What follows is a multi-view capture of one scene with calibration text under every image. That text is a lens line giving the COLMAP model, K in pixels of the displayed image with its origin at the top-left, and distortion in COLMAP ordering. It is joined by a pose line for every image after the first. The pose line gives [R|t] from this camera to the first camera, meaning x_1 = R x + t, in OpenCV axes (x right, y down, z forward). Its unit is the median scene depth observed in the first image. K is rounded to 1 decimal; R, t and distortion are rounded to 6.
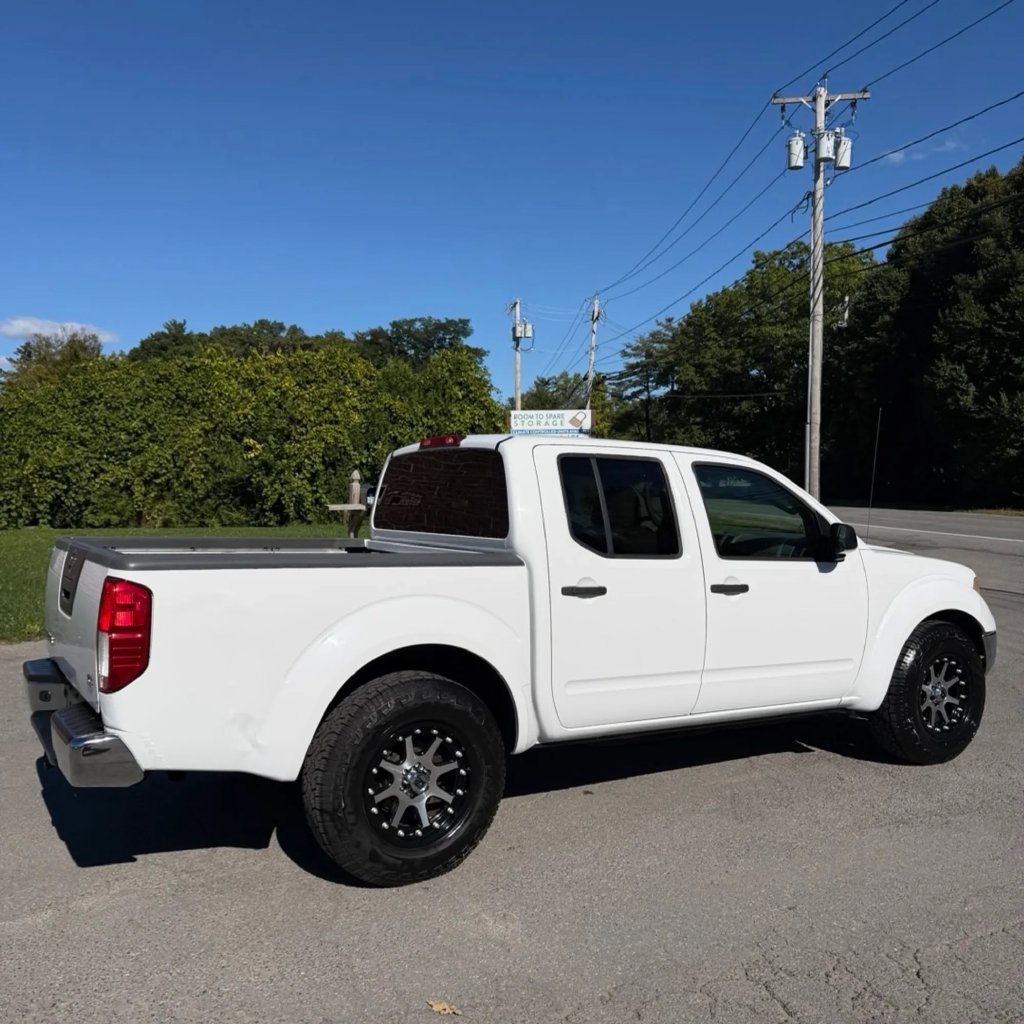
lens RADIAL K [[956.2, 0, 512.6], [0, 956.2, 520.0], [0, 0, 1]] dist [0.171733, -0.324745]
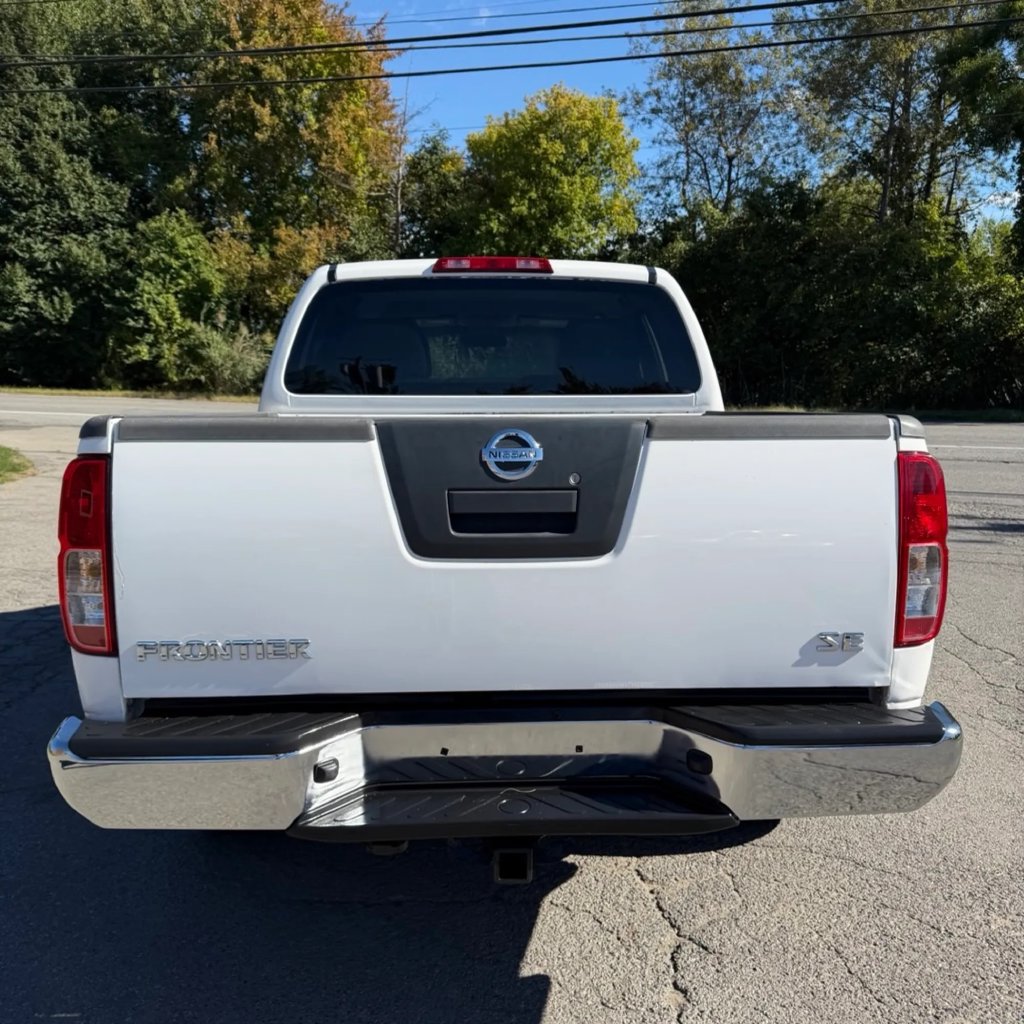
lens RADIAL K [[980.4, 0, 512.0], [0, 980.4, 512.0], [0, 0, 1]] dist [0.016986, -0.013606]
pose [[0.485042, -0.122463, 0.865874, -0.139998], [0.025280, 0.991696, 0.126097, 0.001649], [-0.874125, -0.039273, 0.484110, 0.122807]]
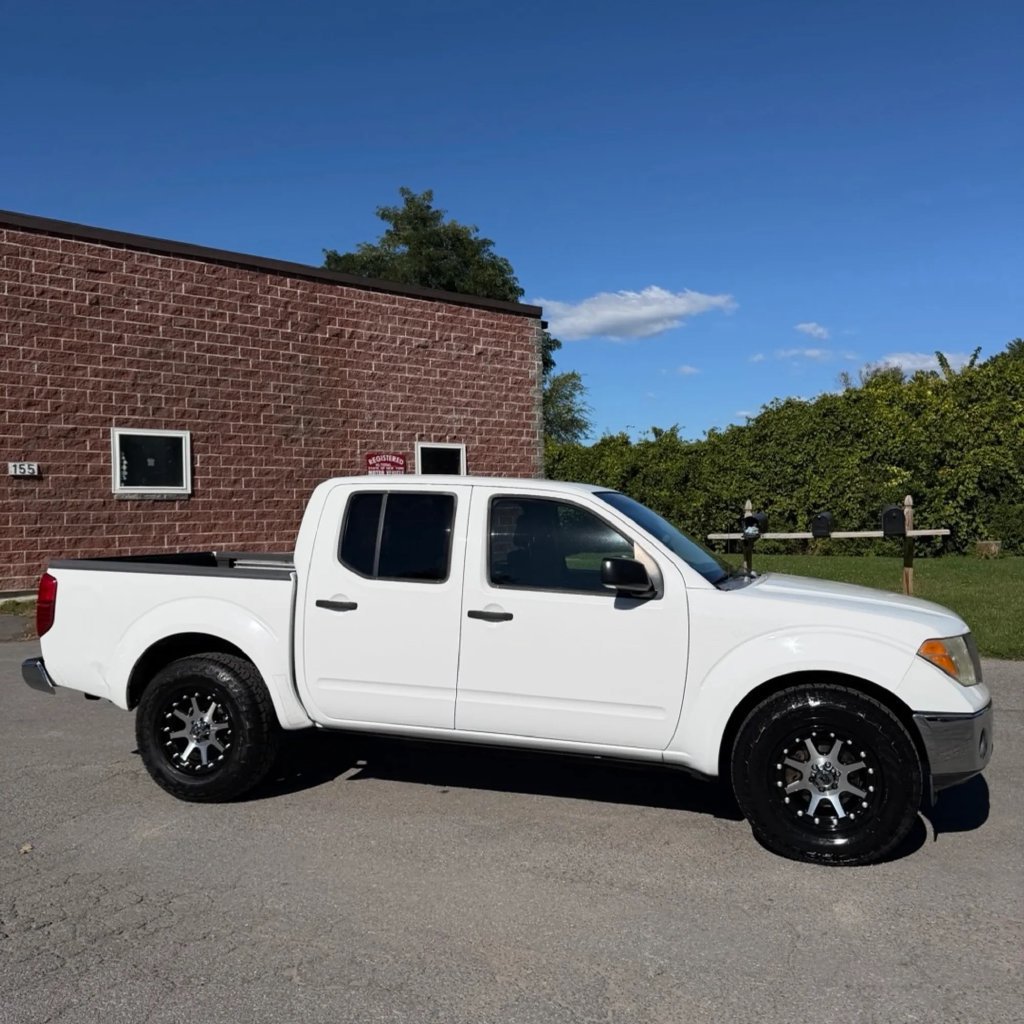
lens RADIAL K [[956.2, 0, 512.6], [0, 956.2, 520.0], [0, 0, 1]] dist [0.171733, -0.324745]
pose [[0.664600, 0.000700, -0.747199, 0.191387], [-0.022745, 0.999555, -0.019294, -0.002430], [0.746853, 0.029818, 0.664321, 0.060838]]
